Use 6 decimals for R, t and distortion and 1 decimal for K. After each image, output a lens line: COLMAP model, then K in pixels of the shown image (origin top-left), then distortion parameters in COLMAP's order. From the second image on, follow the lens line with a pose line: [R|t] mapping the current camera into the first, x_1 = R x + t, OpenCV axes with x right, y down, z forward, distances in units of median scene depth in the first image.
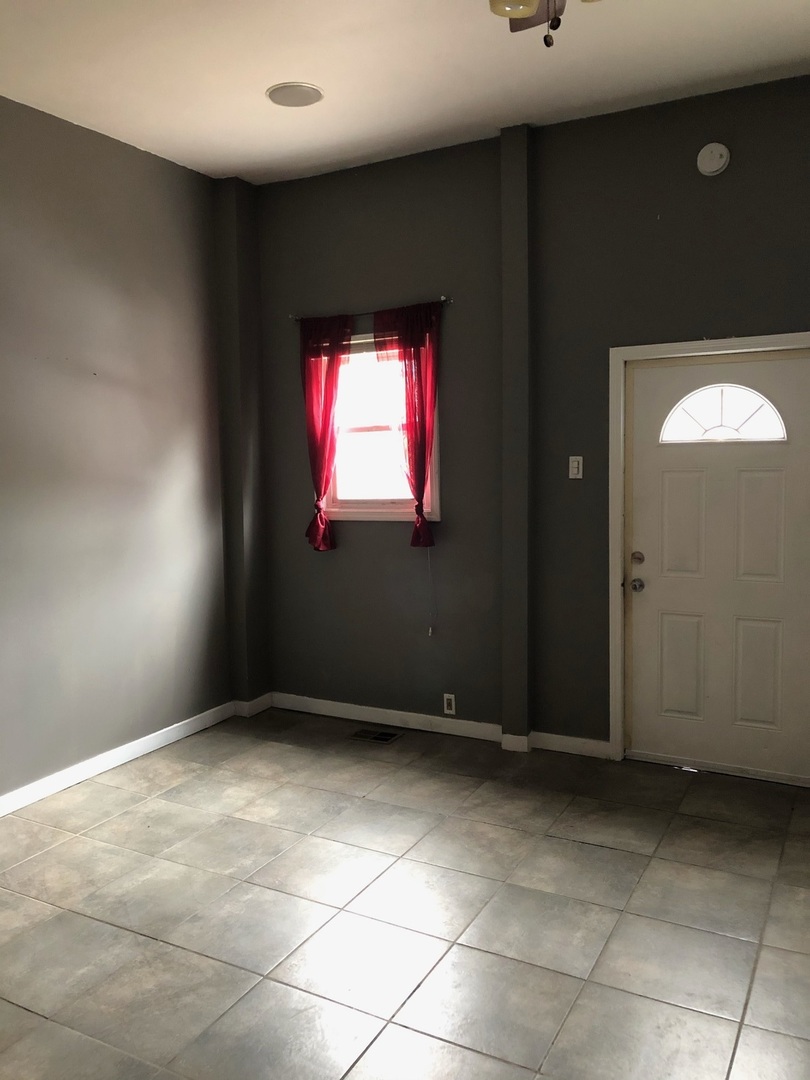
lens RADIAL K [[870.7, 0, 405.8], [0, 870.7, 539.1], [0, 0, 1]] dist [0.019925, -0.020683]
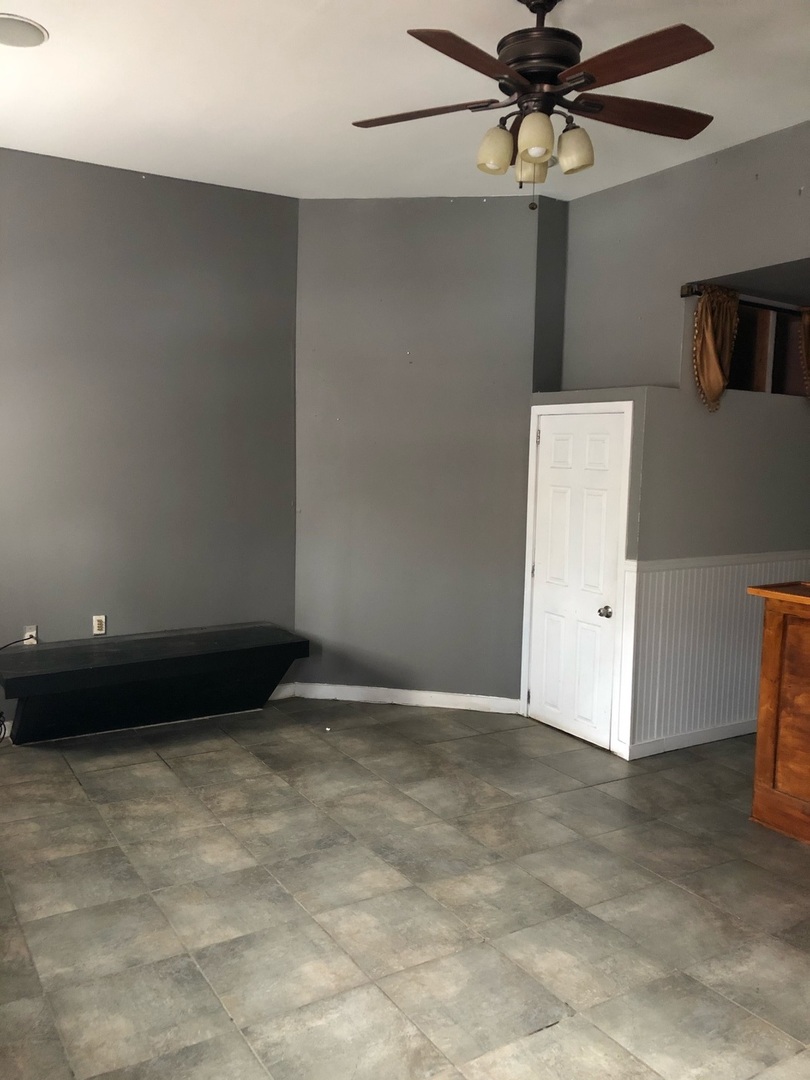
lens RADIAL K [[870.7, 0, 405.9], [0, 870.7, 542.9], [0, 0, 1]] dist [0.019925, -0.020683]
pose [[-0.874977, -0.047420, 0.481837, -0.270752], [0.054457, 0.979238, 0.195261, -0.172769], [-0.481092, 0.197088, -0.854229, 1.626225]]
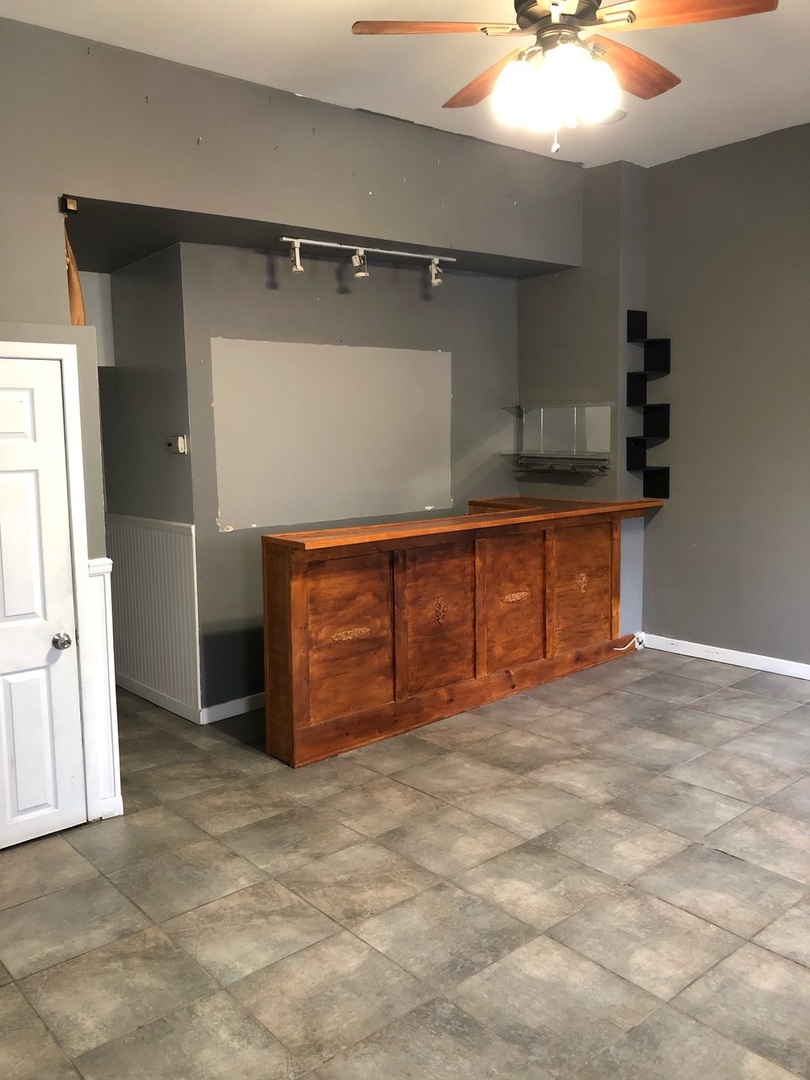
lens RADIAL K [[870.7, 0, 402.7], [0, 870.7, 538.9], [0, 0, 1]] dist [0.019925, -0.020683]
pose [[-0.359761, 0.151416, -0.920677, 1.109672], [-0.076916, 0.978573, 0.190993, -0.093162], [0.929869, 0.139526, -0.340406, 0.849319]]
